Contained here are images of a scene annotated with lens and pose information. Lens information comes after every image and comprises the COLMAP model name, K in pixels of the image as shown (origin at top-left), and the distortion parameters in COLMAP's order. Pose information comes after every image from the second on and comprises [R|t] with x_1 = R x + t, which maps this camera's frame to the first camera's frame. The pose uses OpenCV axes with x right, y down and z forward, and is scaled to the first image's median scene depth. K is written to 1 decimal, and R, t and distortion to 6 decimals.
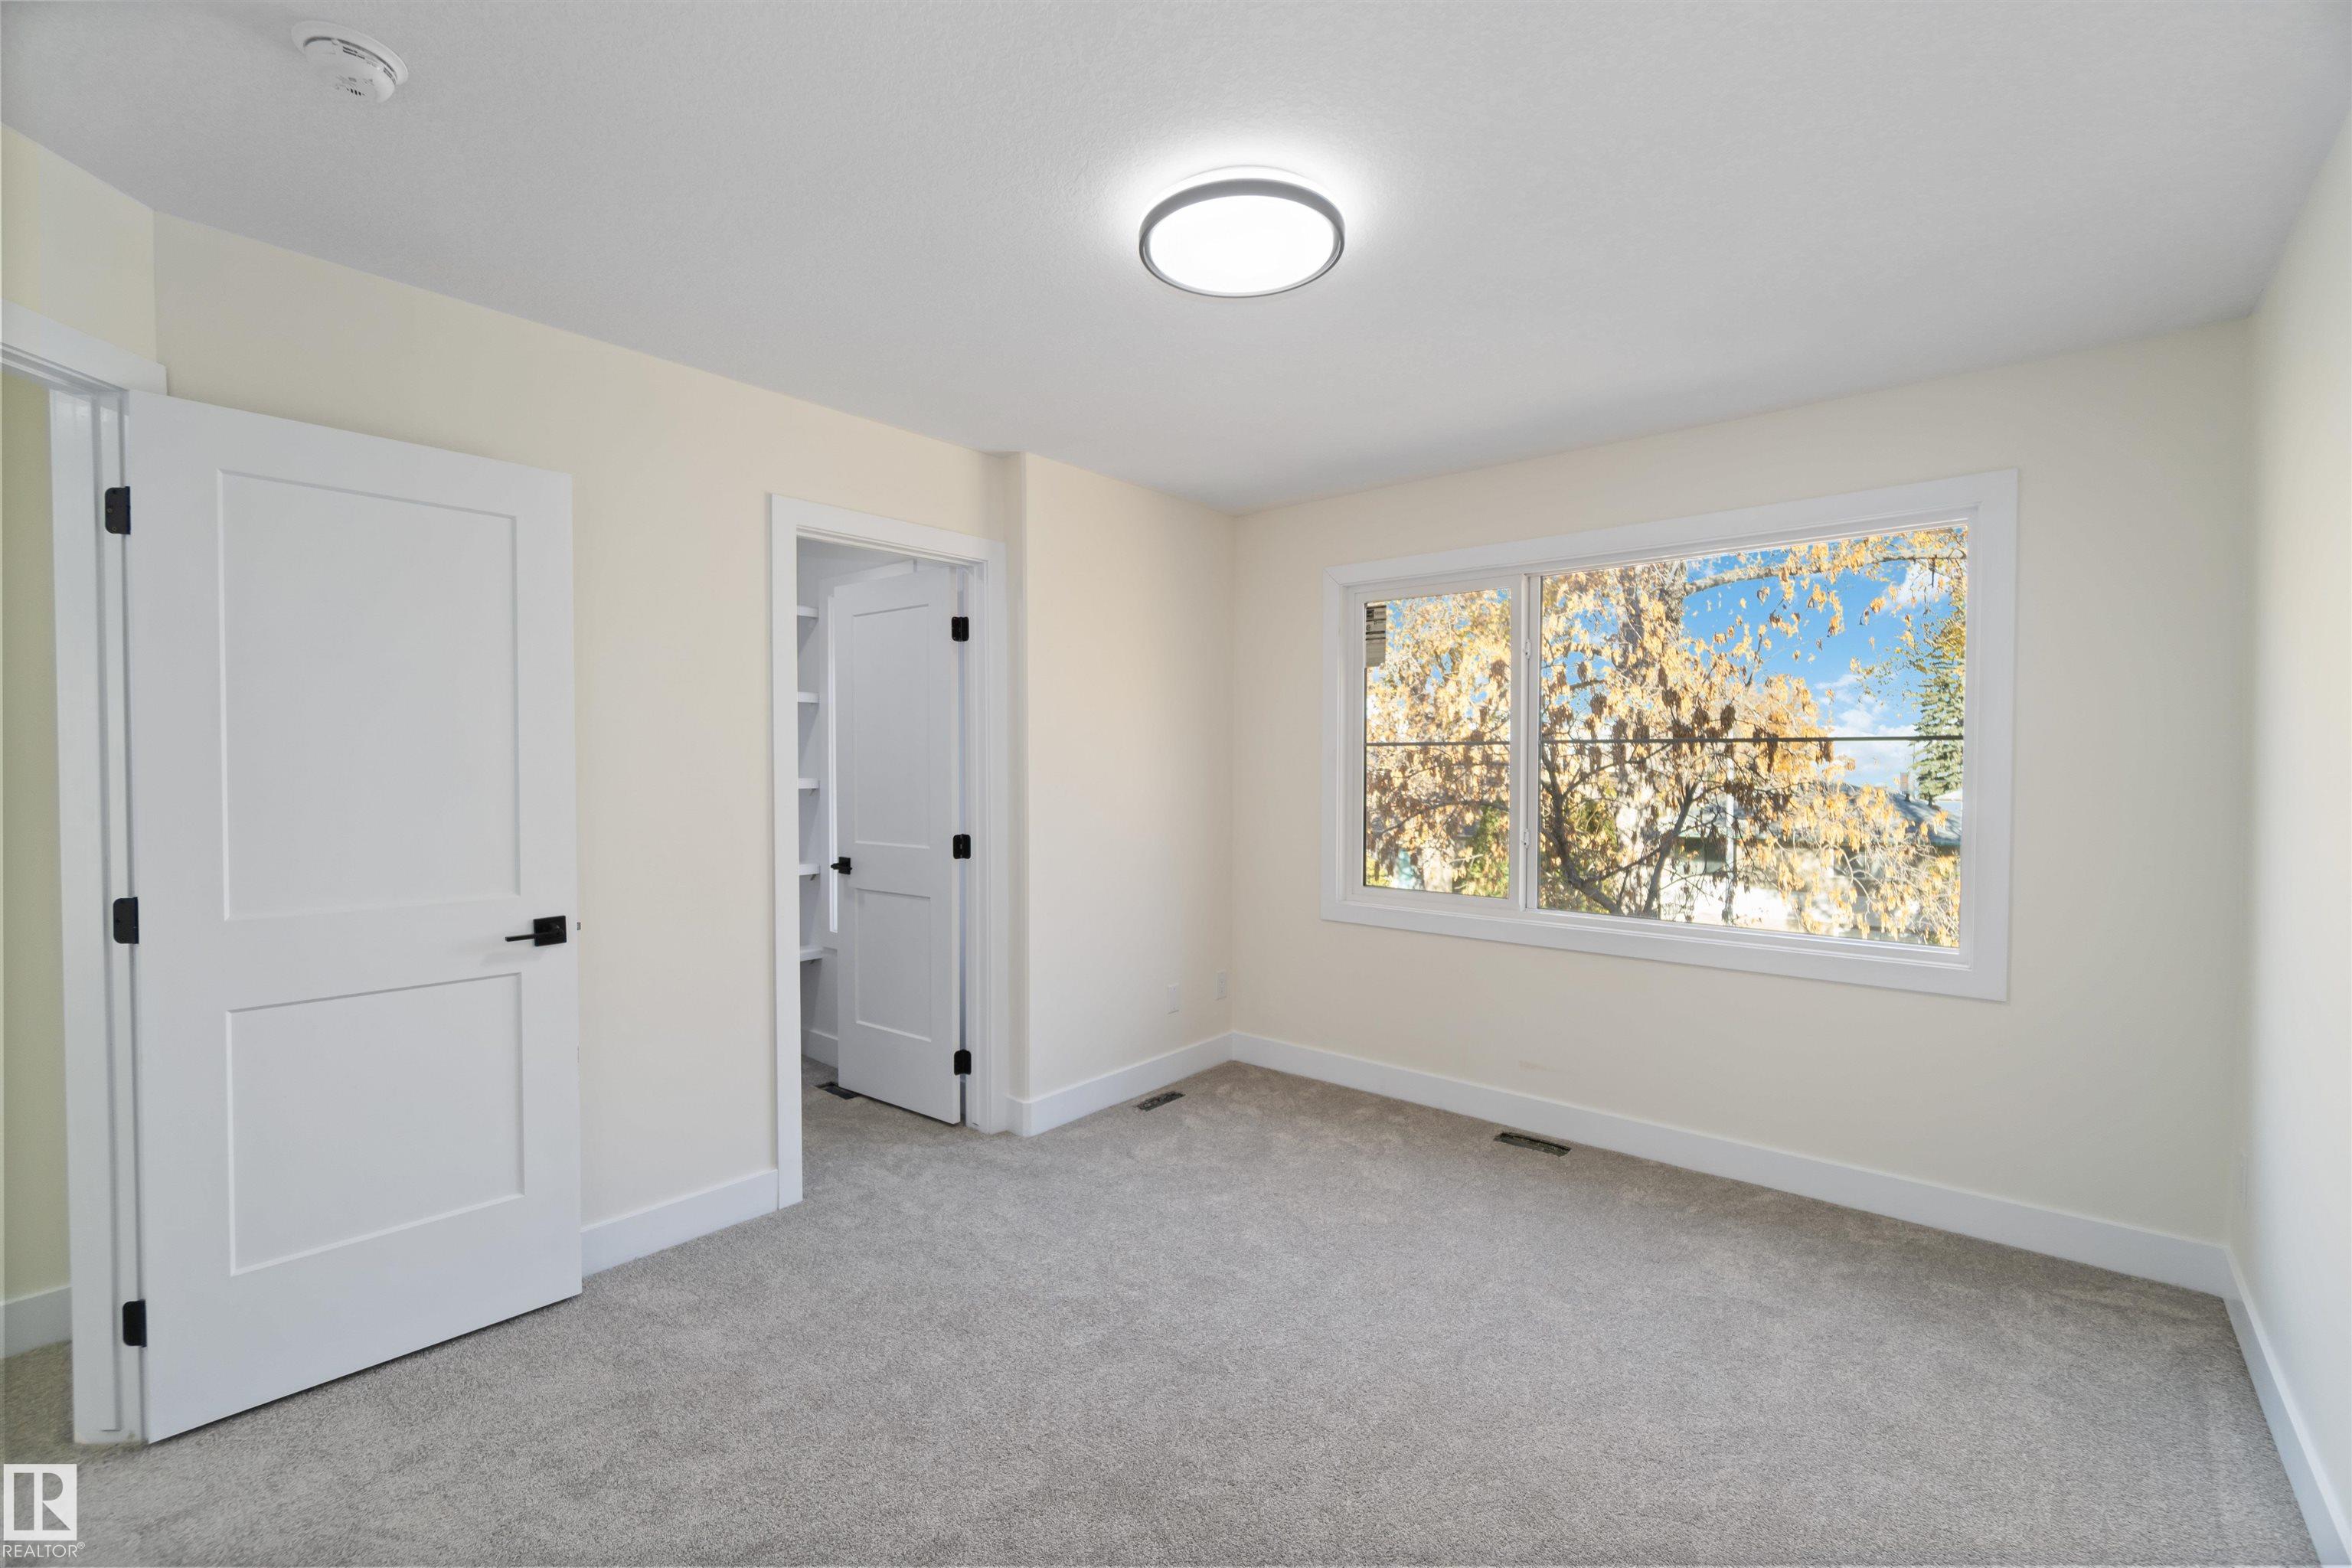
lens RADIAL K [[1025.3, 0, 1178.9], [0, 1025.3, 785.0], [0, 0, 1]] dist [0.001468, -0.000164]
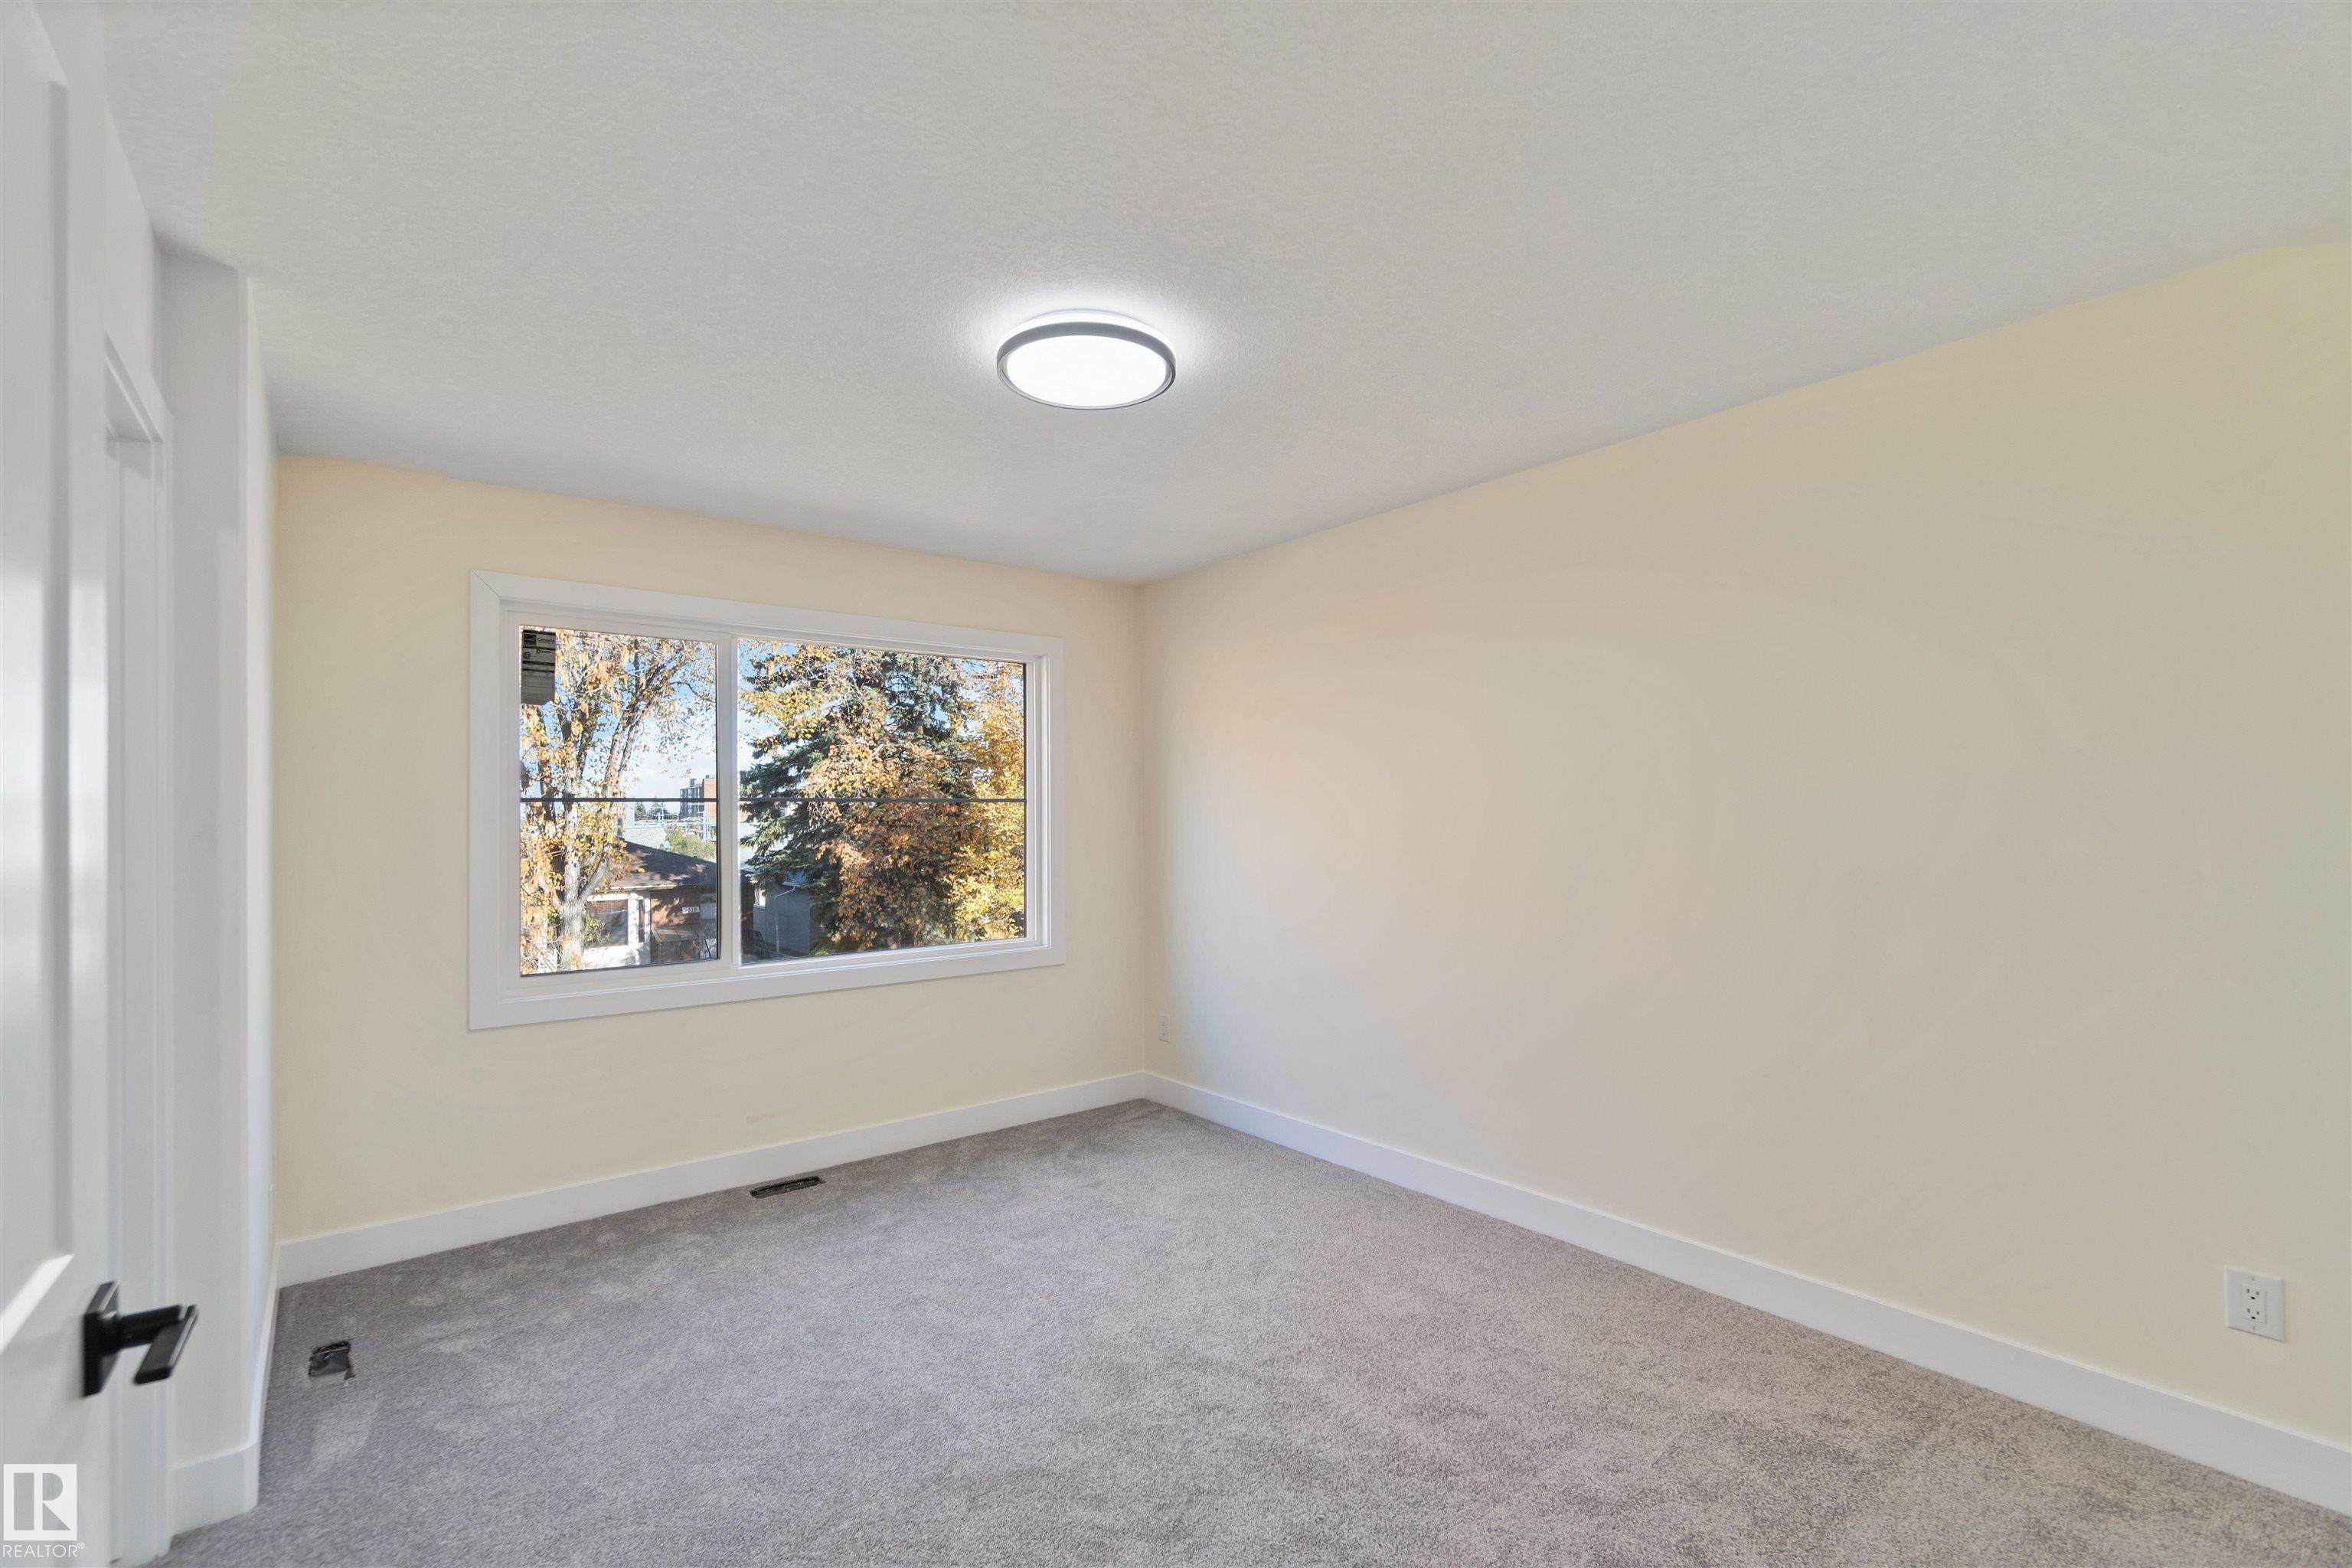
lens RADIAL K [[1025.3, 0, 1176.2], [0, 1025.3, 793.8], [0, 0, 1]] dist [0.001468, -0.000164]
pose [[0.179169, 0.023833, 0.983530, -0.617741], [0.026427, 0.999229, -0.029028, -0.007659], [-0.983463, 0.031193, 0.178401, 0.415280]]
